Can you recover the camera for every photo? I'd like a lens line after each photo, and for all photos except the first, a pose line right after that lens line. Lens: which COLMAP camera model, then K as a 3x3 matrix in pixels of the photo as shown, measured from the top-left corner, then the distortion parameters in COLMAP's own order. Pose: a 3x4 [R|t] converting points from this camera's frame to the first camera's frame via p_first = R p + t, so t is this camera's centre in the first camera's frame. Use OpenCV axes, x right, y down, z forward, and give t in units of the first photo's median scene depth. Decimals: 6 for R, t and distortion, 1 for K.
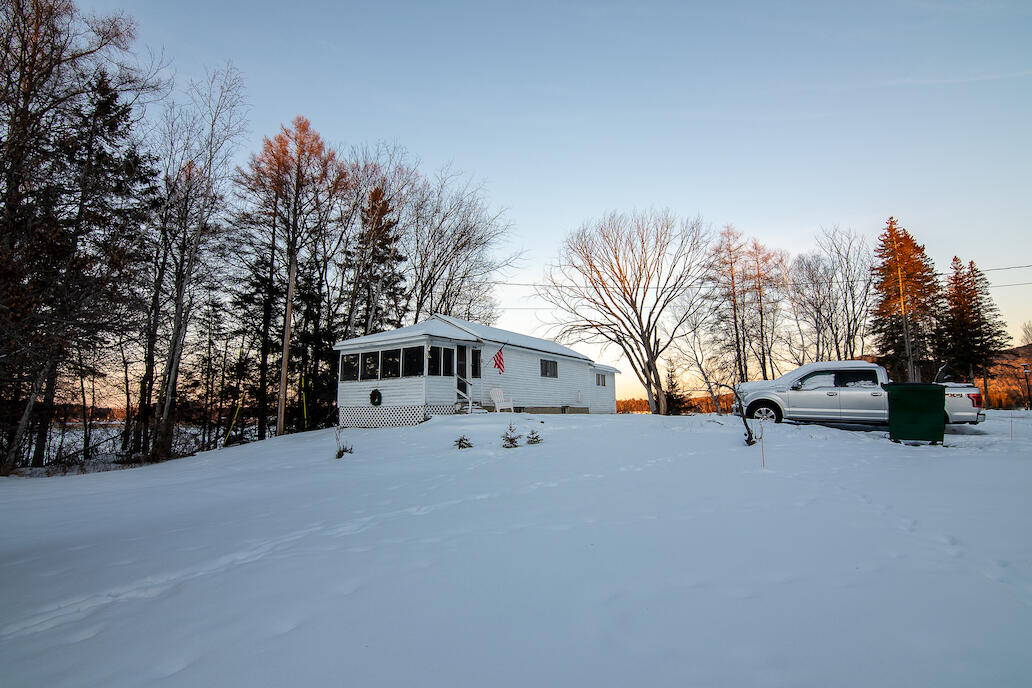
lens RADIAL K [[511.5, 0, 514.3], [0, 511.5, 347.1], [0, 0, 1]] dist [0.000116, -0.000356]
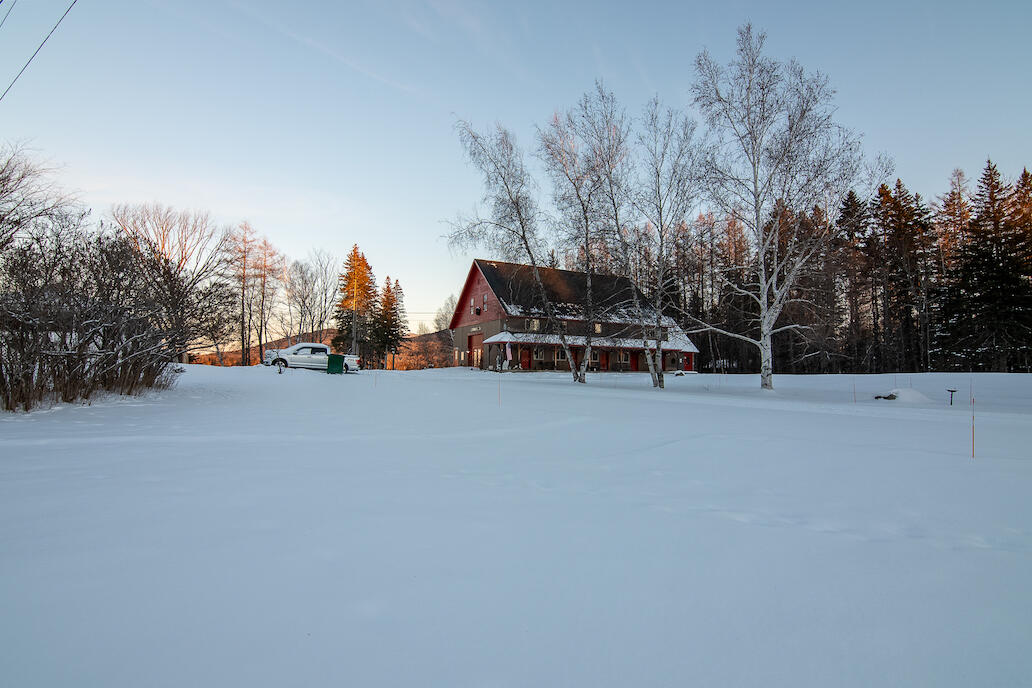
lens RADIAL K [[511.5, 0, 514.3], [0, 511.5, 347.1], [0, 0, 1]] dist [0.000116, -0.000356]
pose [[0.581806, 0.072868, 0.810057, -0.192038], [-0.129285, 0.991601, 0.003658, -0.022167], [-0.802986, -0.106857, 0.586340, -0.294986]]
